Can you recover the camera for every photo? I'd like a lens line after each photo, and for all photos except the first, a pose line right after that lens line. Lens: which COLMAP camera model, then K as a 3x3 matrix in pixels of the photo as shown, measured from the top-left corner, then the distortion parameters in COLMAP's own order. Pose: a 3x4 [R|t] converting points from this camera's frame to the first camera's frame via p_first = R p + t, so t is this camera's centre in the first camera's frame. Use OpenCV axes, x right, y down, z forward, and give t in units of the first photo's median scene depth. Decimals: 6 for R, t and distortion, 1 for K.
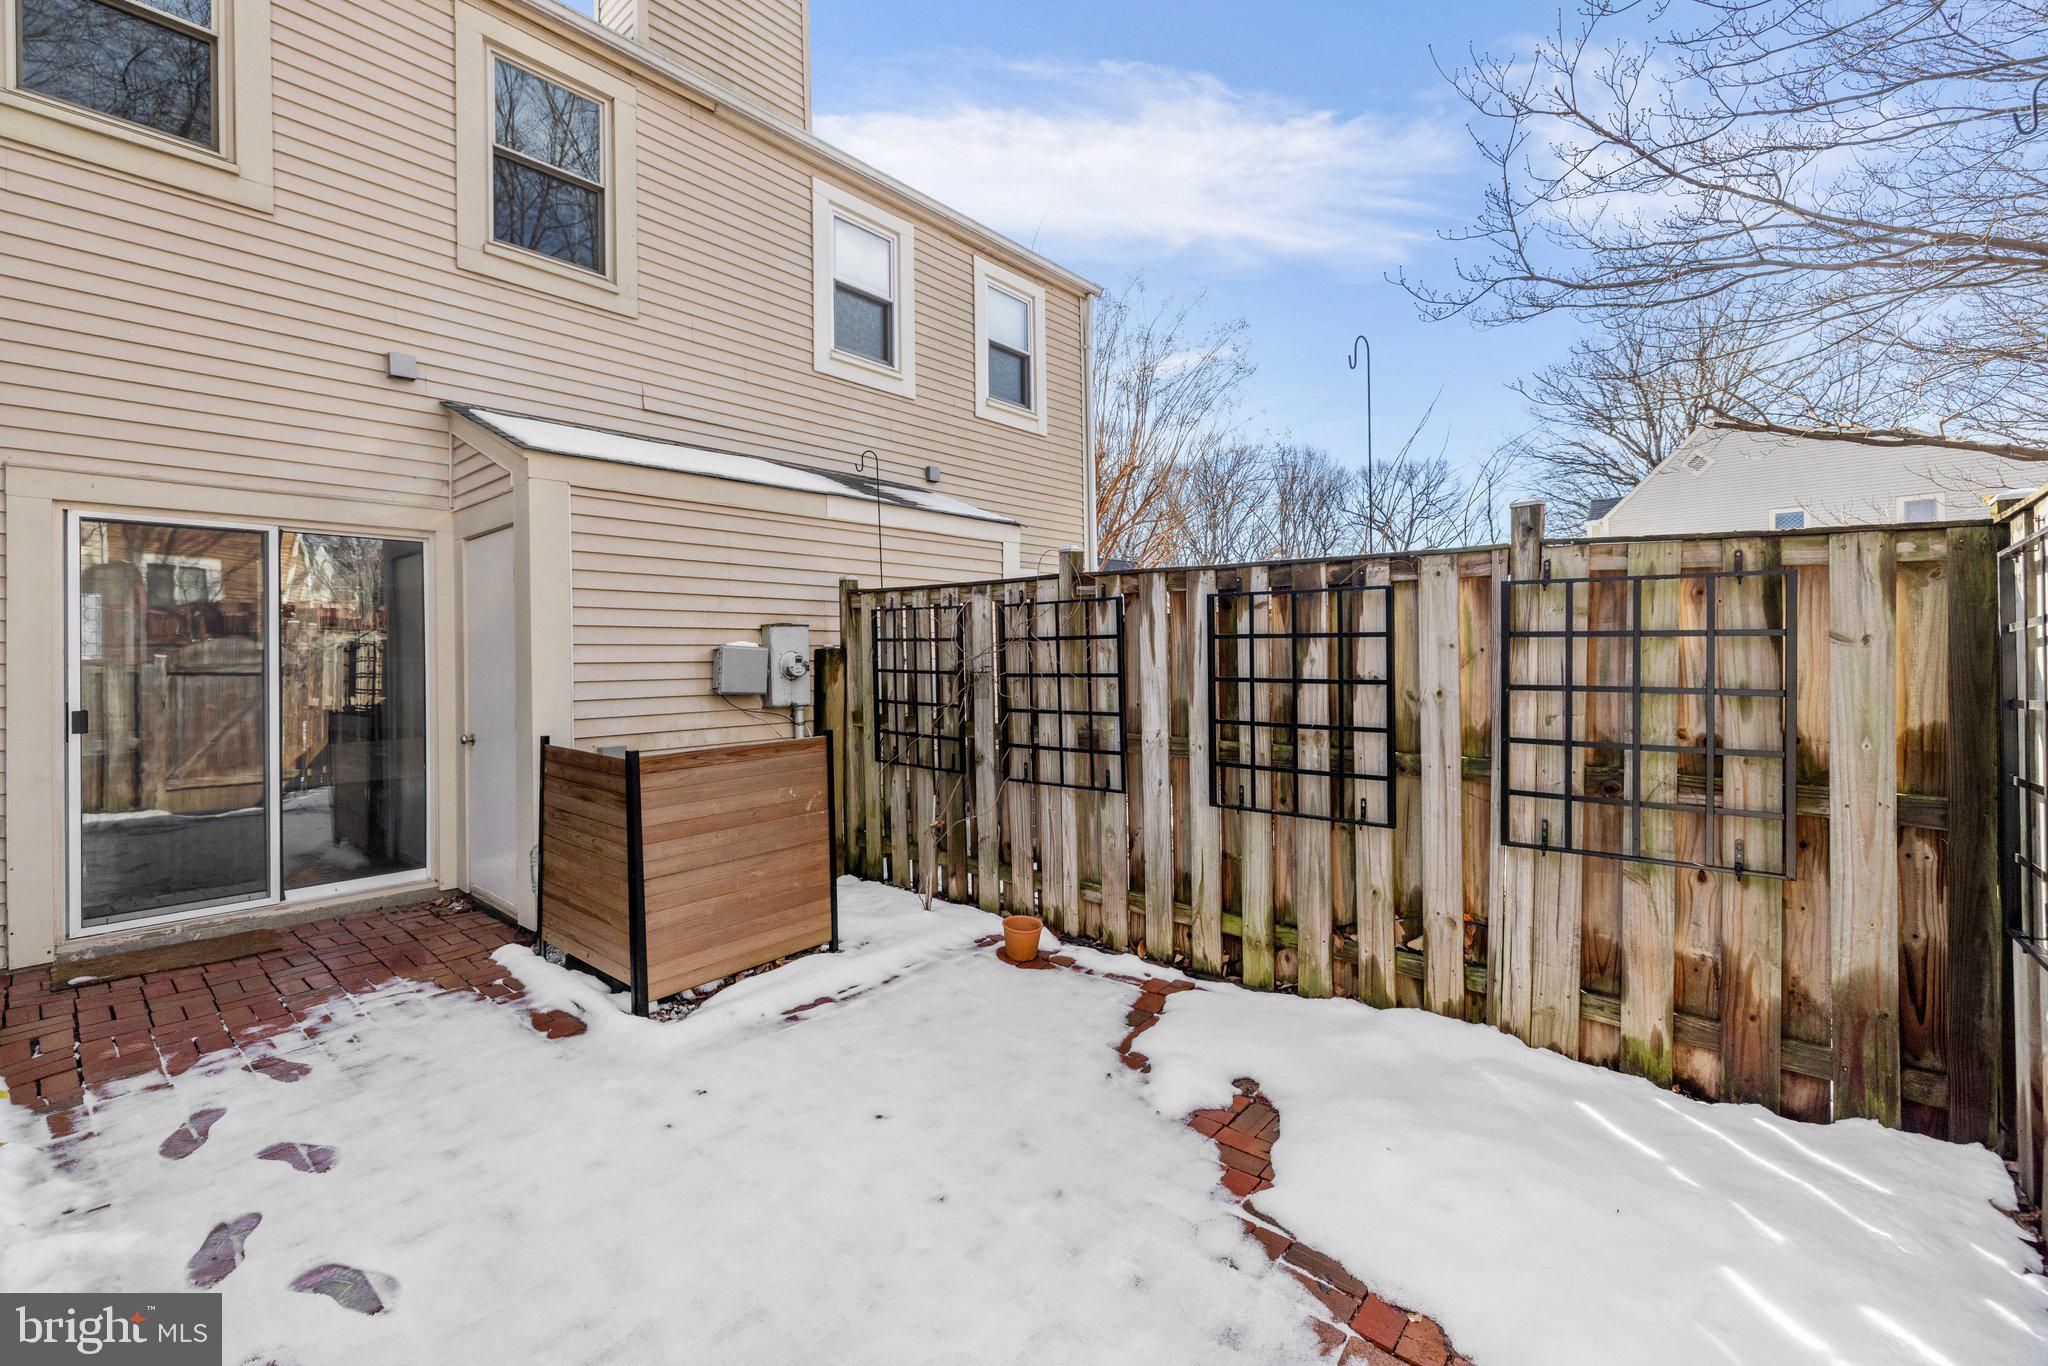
lens RADIAL K [[880.9, 0, 970.4], [0, 880.9, 650.9], [0, 0, 1]] dist [0.000484, 0.000036]
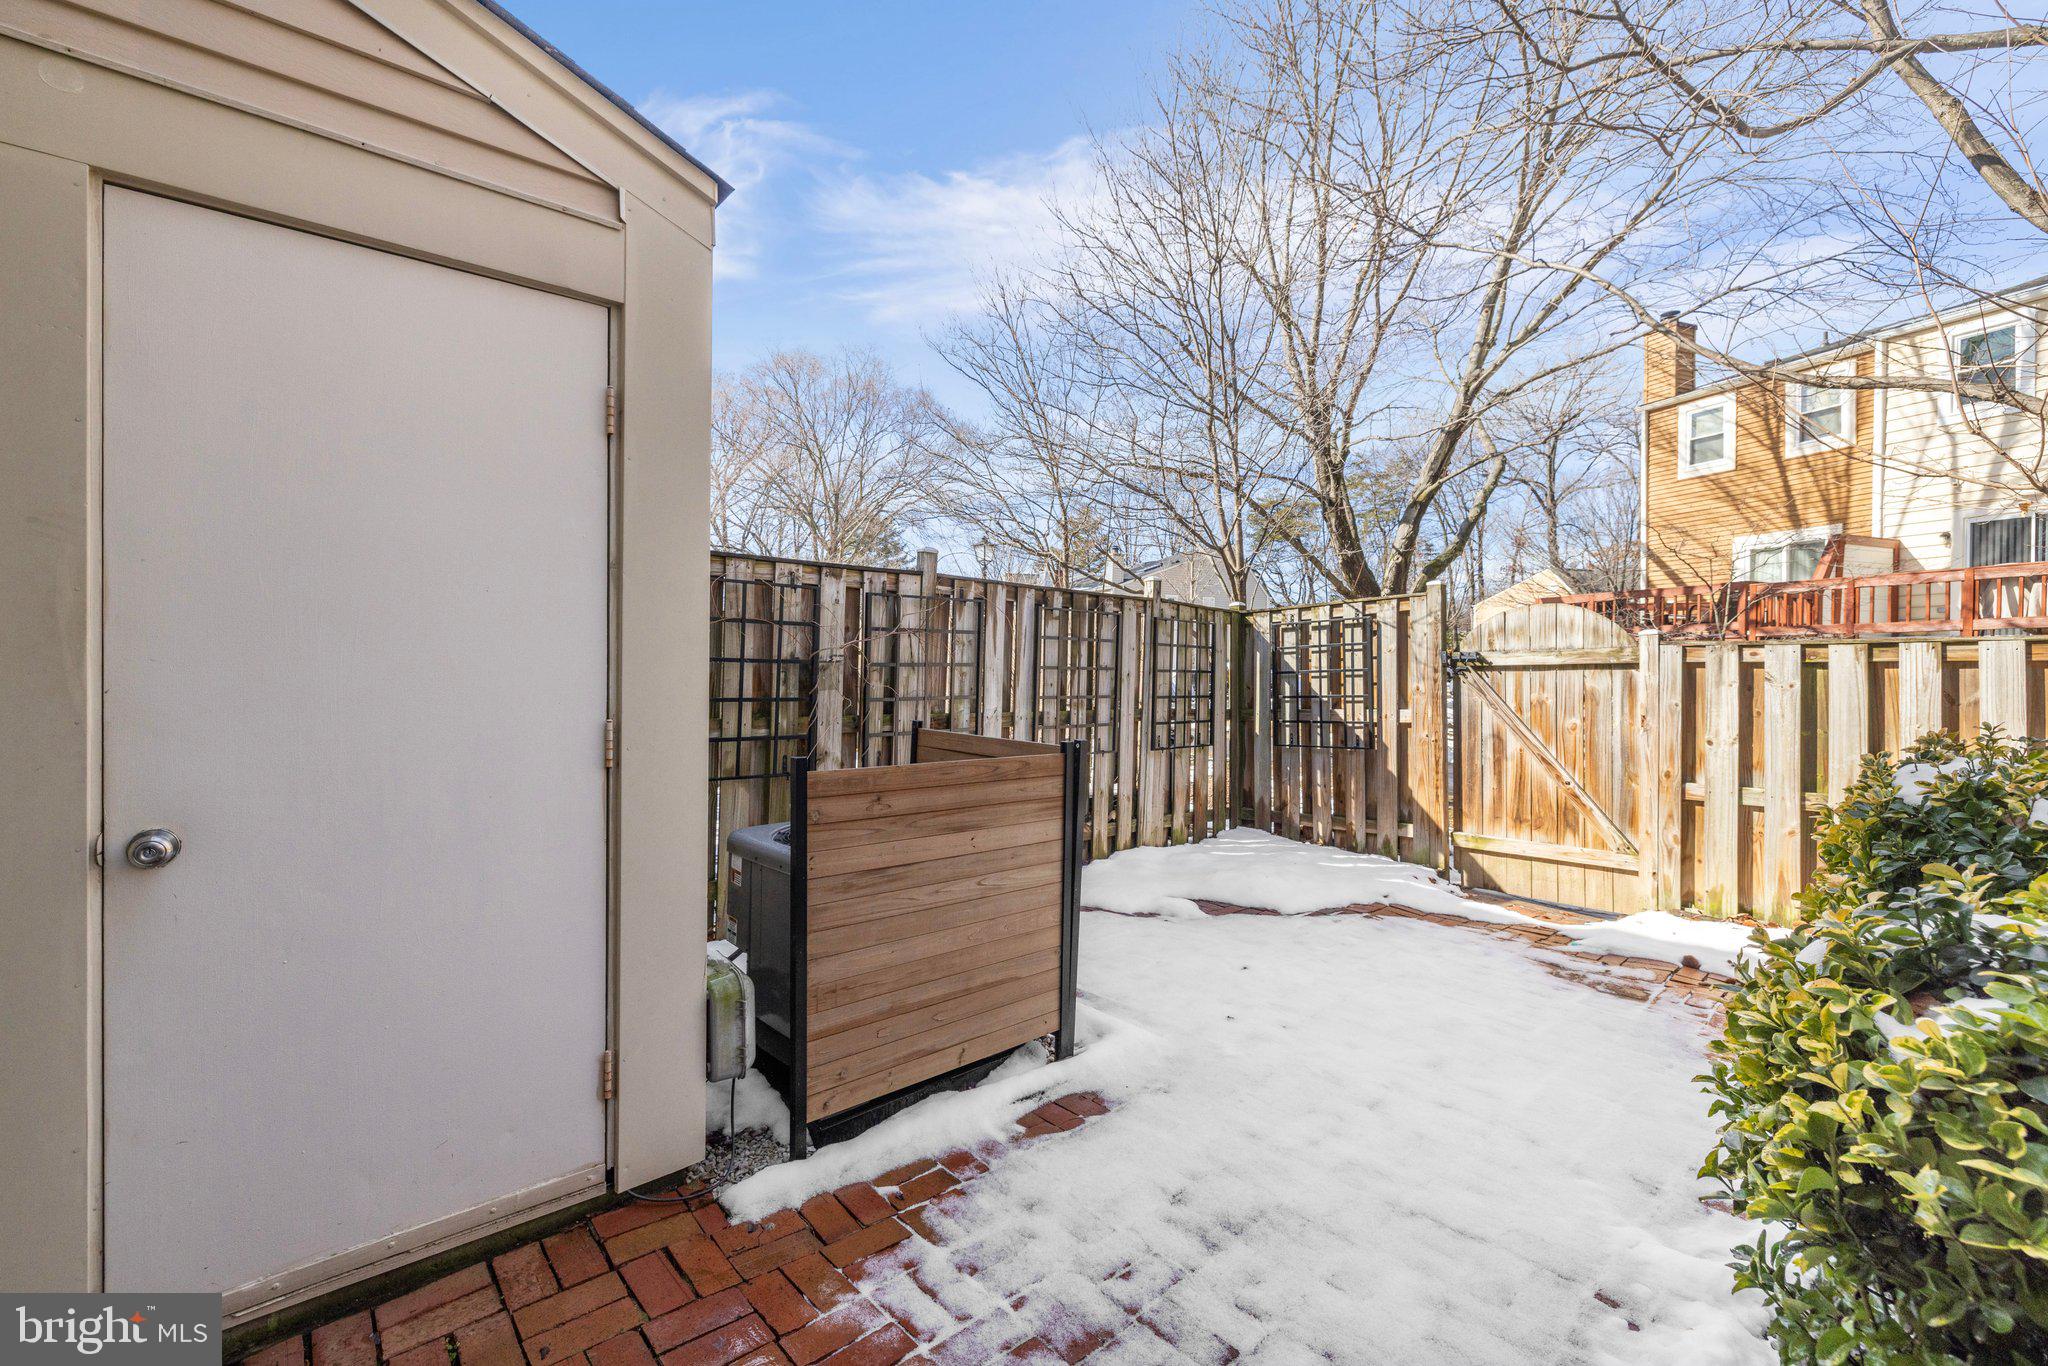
lens RADIAL K [[880.9, 0, 1023.0], [0, 880.9, 683.5], [0, 0, 1]] dist [0.000484, 0.000036]
pose [[0.092779, -0.002691, 0.995683, -1.159250], [-0.008802, 0.999955, 0.003522, 0.054416], [-0.995648, -0.009090, 0.092751, 0.925307]]
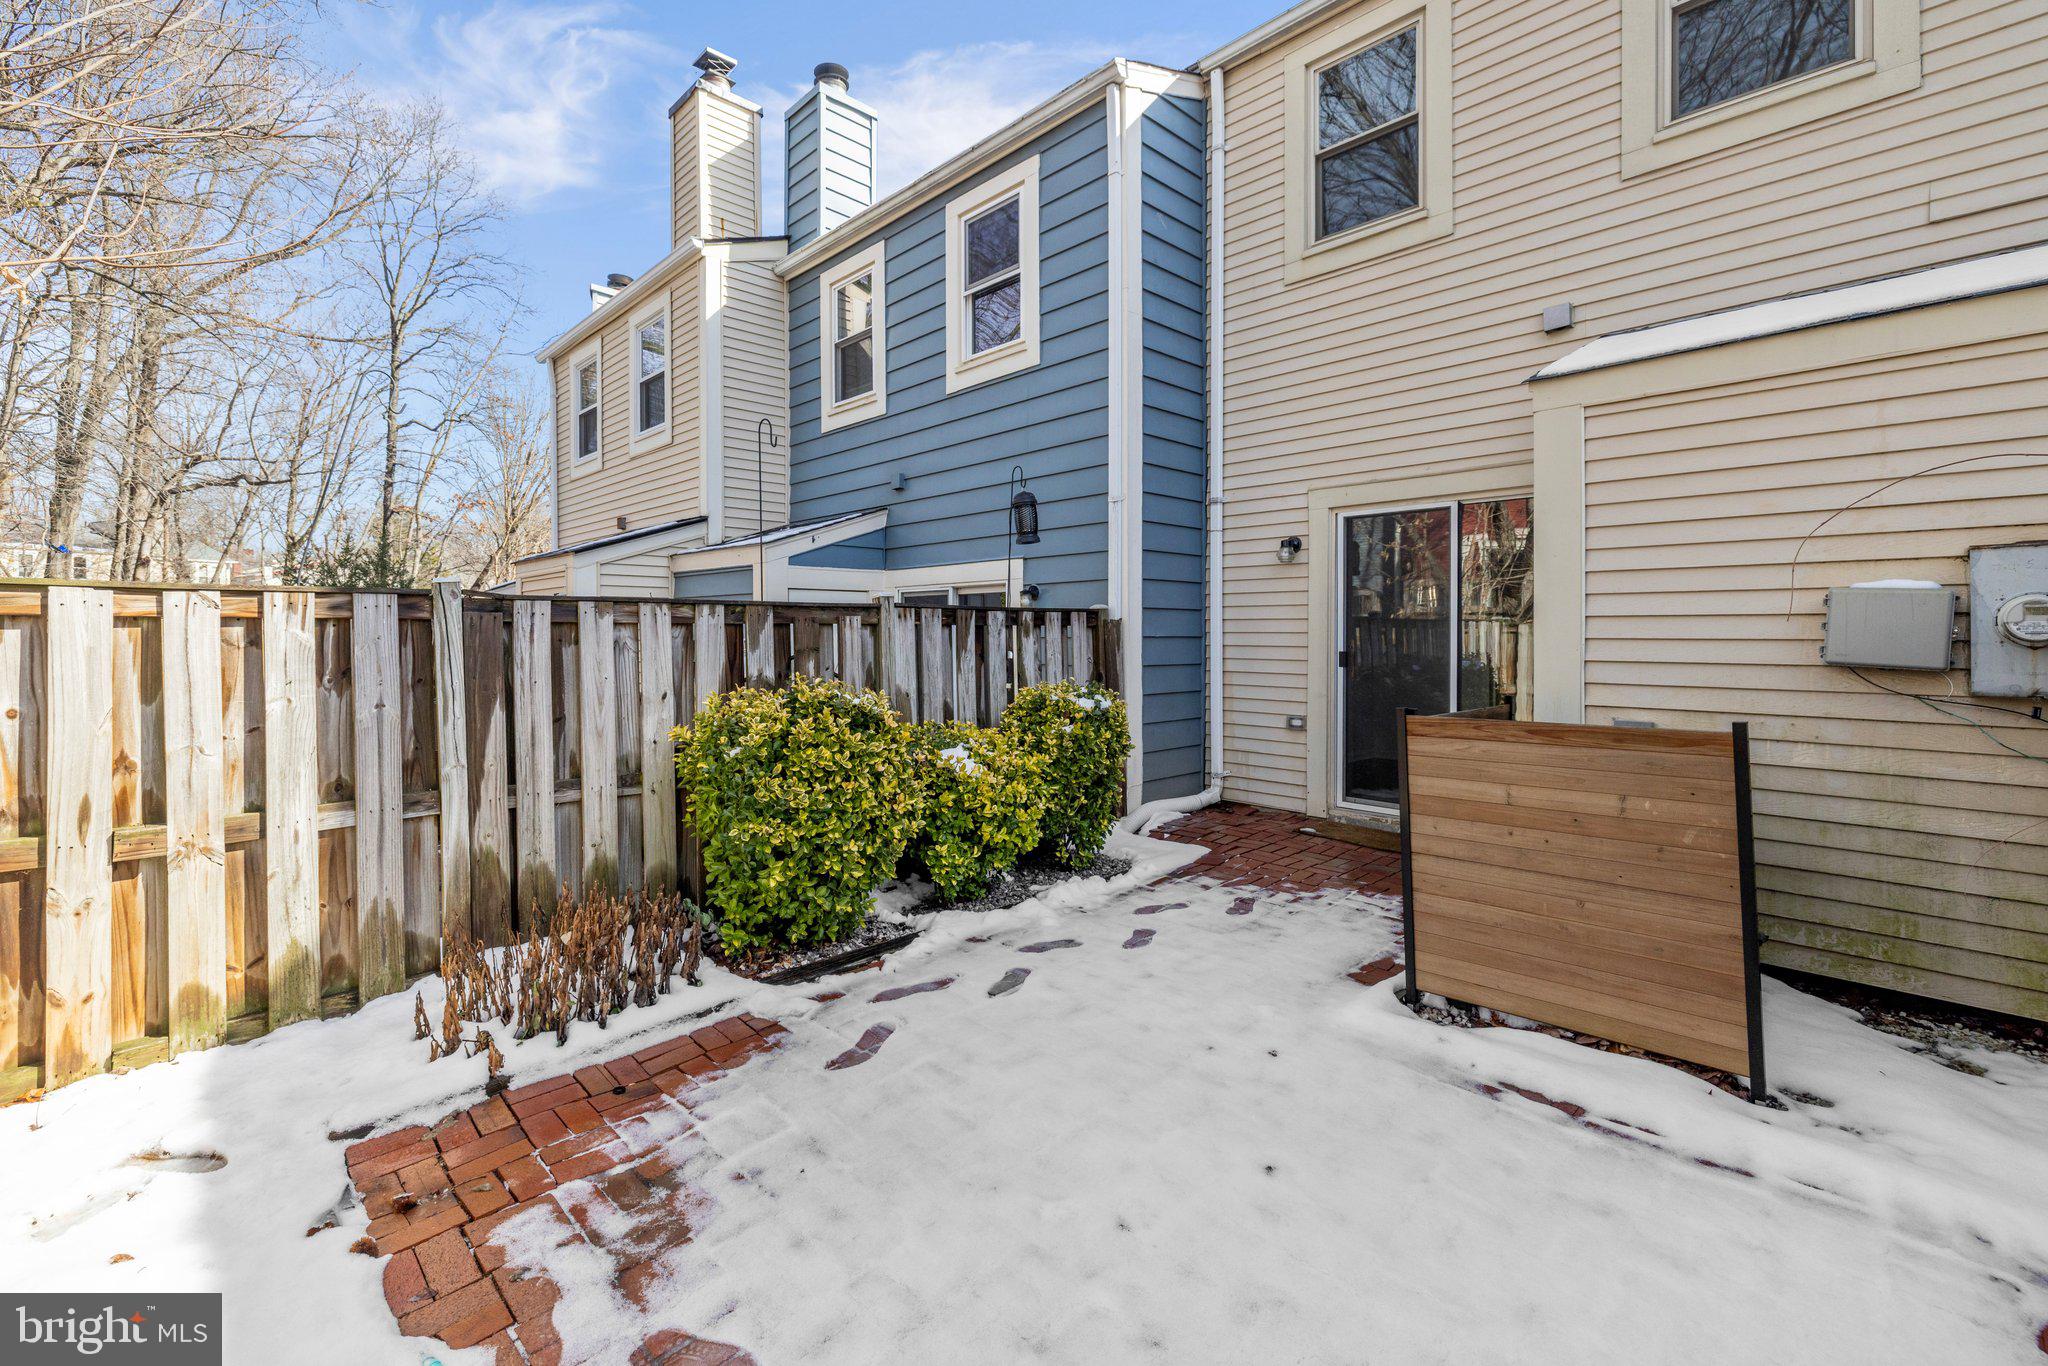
lens RADIAL K [[880.9, 0, 996.9], [0, 880.9, 631.9], [0, 0, 1]] dist [0.000484, 0.000036]
pose [[-0.075470, 0.010782, -0.997090, 0.541355], [0.008499, 0.999912, 0.010169, 0.018693], [0.997112, -0.007707, -0.075555, 0.614803]]
